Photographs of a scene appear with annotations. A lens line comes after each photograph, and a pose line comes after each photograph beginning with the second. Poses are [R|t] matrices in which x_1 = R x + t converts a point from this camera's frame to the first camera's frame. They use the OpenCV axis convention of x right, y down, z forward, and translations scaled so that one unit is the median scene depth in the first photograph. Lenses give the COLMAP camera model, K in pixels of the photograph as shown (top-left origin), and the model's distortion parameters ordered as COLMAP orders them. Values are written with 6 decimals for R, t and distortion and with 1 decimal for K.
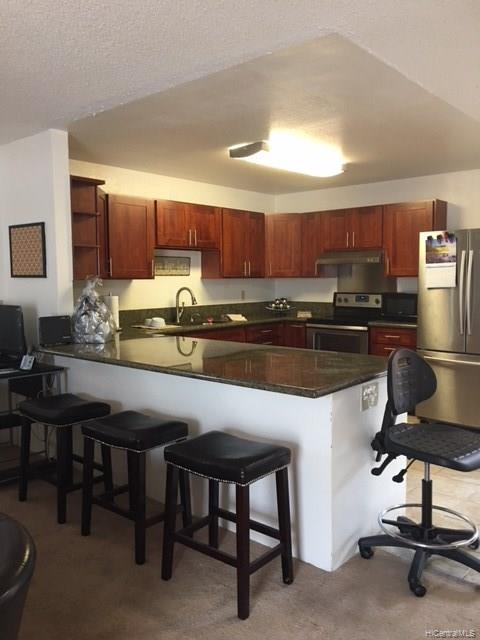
lens RADIAL K [[541.1, 0, 238.3], [0, 541.1, 322.6], [0, 0, 1]] dist [0.053968, -0.005158]
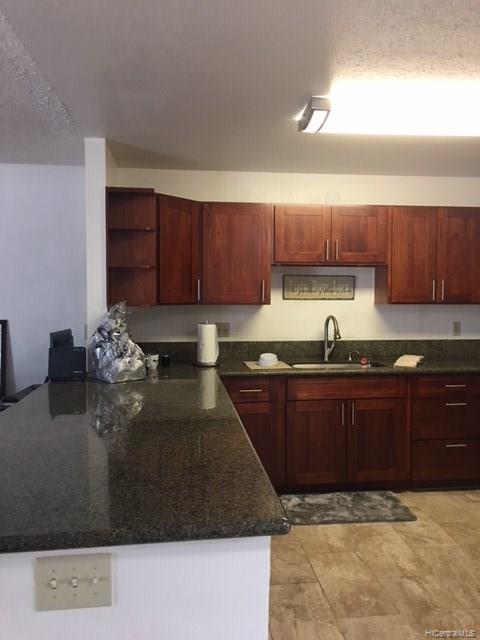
lens RADIAL K [[541.1, 0, 240.4], [0, 541.1, 314.2], [0, 0, 1]] dist [0.053968, -0.005158]
pose [[0.758829, 0.025156, -0.650804, 0.293369], [-0.059196, 0.997782, -0.030454, -0.035410], [0.648595, 0.061634, 0.758634, 0.334885]]
